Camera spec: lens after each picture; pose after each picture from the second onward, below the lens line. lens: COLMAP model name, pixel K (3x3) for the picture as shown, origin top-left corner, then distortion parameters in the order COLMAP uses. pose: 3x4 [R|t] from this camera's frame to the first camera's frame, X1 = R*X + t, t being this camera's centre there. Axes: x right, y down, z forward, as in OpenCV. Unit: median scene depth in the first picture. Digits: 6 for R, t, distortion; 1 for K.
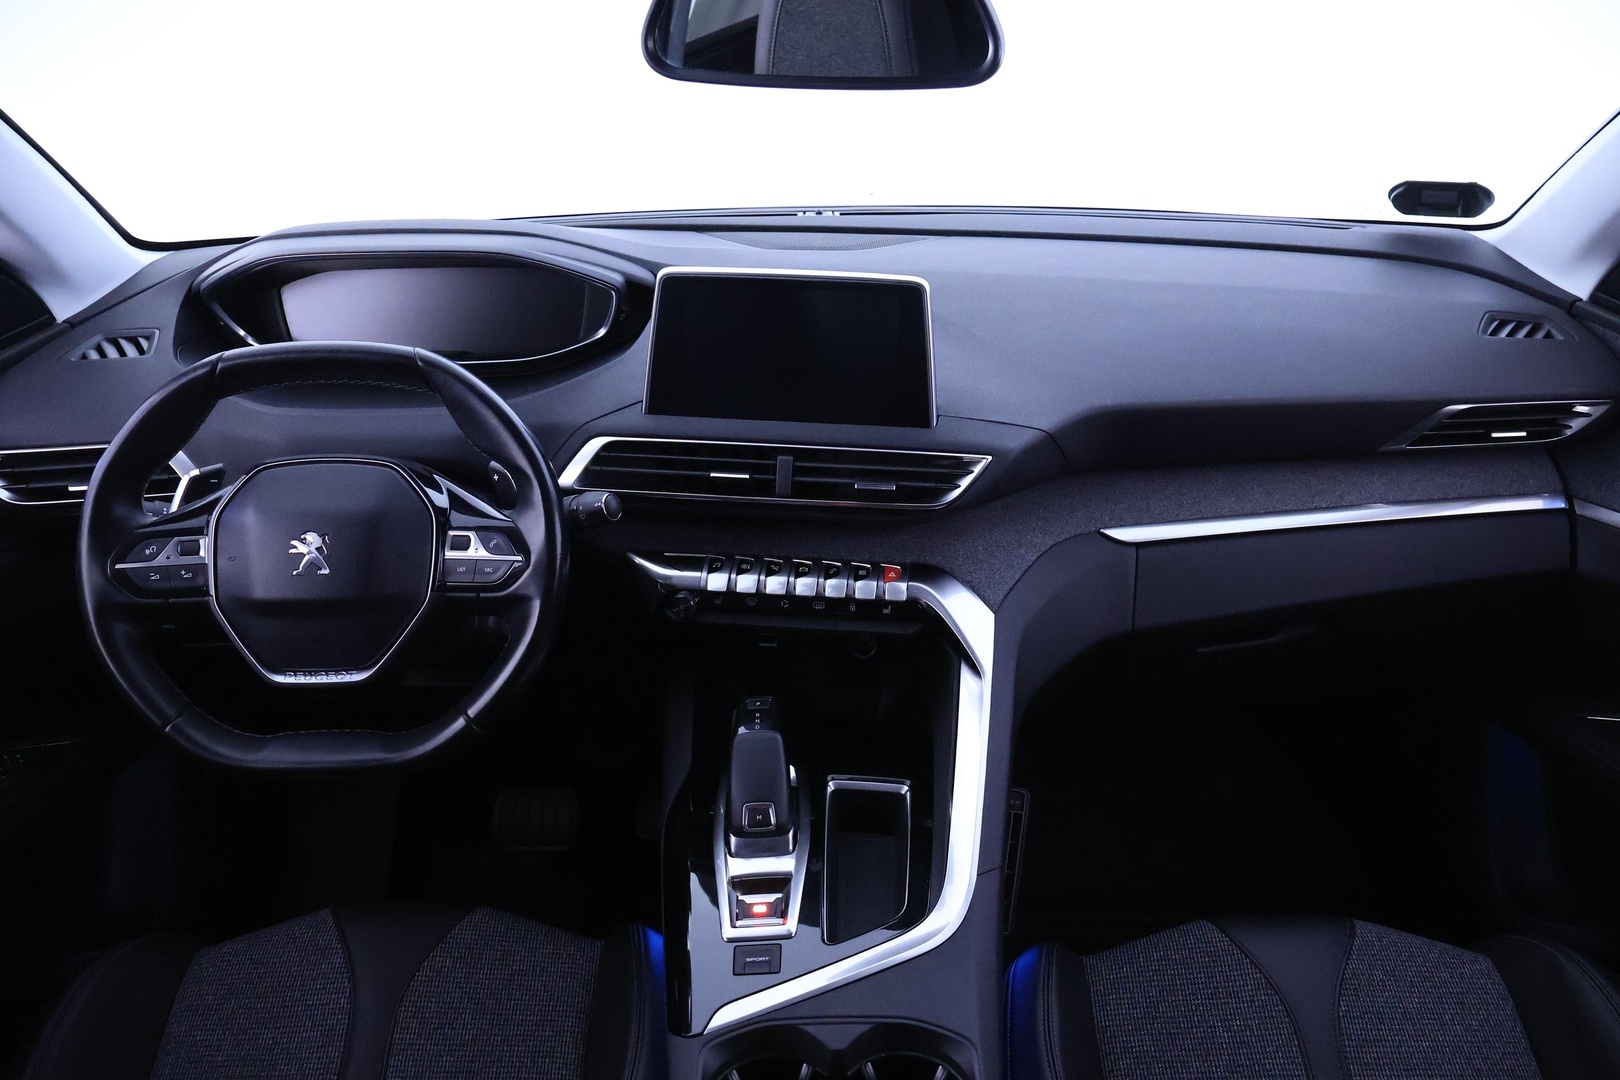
lens RADIAL K [[1426.2, 0, 810.0], [0, 1426.2, 540.0], [0, 0, 1]] dist [-0.006630, -0.007528]
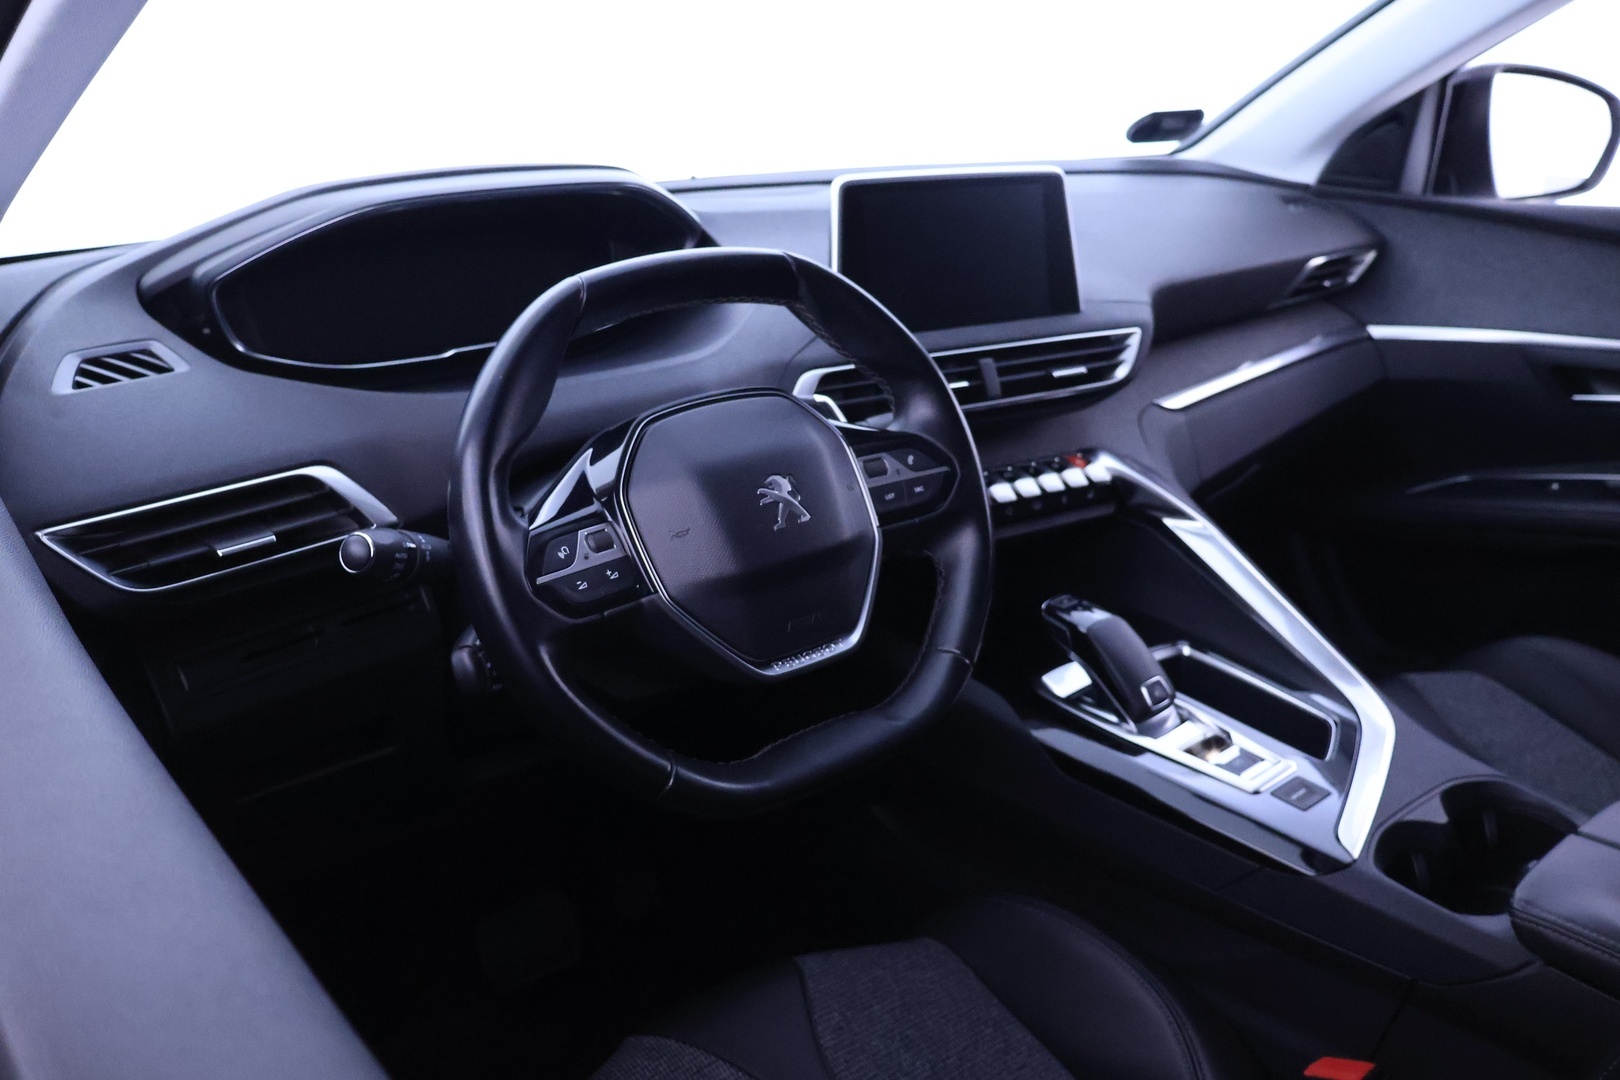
lens RADIAL K [[1426.2, 0, 810.0], [0, 1426.2, 540.0], [0, 0, 1]] dist [-0.006630, -0.007528]
pose [[0.766083, -0.204240, 0.609428, -0.794387], [0.262631, 0.964873, -0.006780, 0.038231], [-0.586636, 0.165249, 0.792812, 0.354384]]
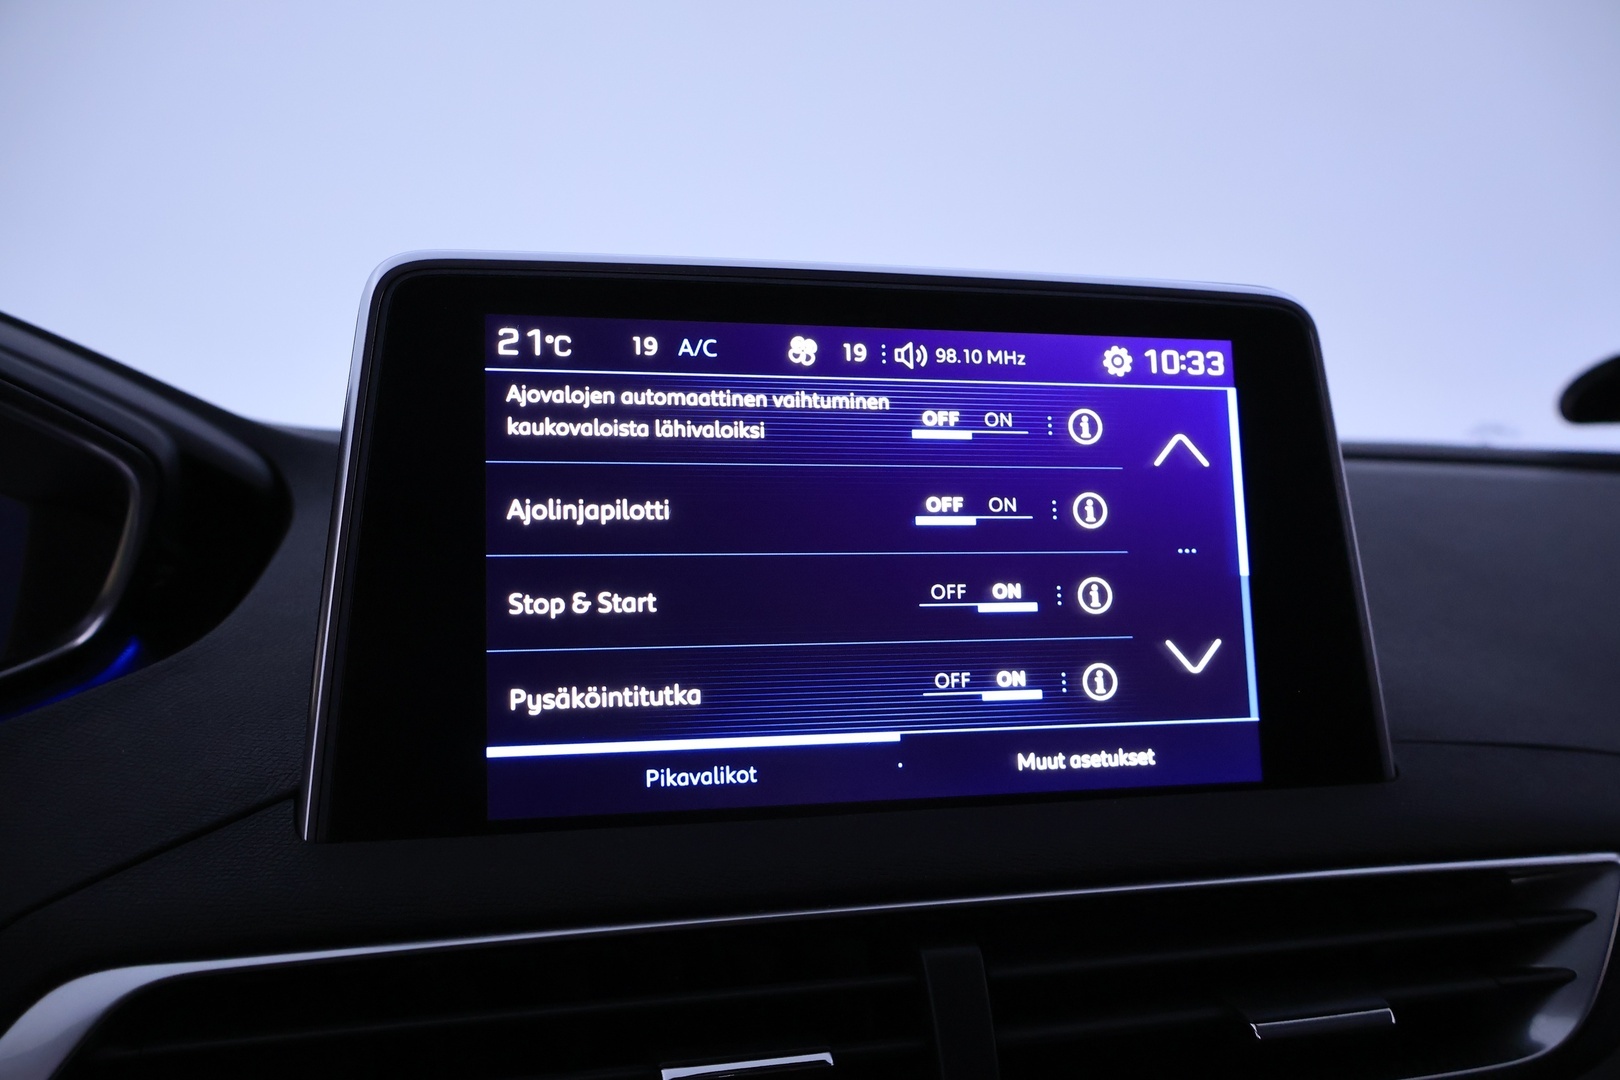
lens RADIAL K [[1426.2, 0, 810.0], [0, 1426.2, 540.0], [0, 0, 1]] dist [-0.006630, -0.007528]
pose [[0.929250, -0.014333, 0.369172, -0.140369], [0.158532, 0.918045, -0.363402, -0.041417], [-0.333708, 0.396217, 0.855366, 0.845313]]
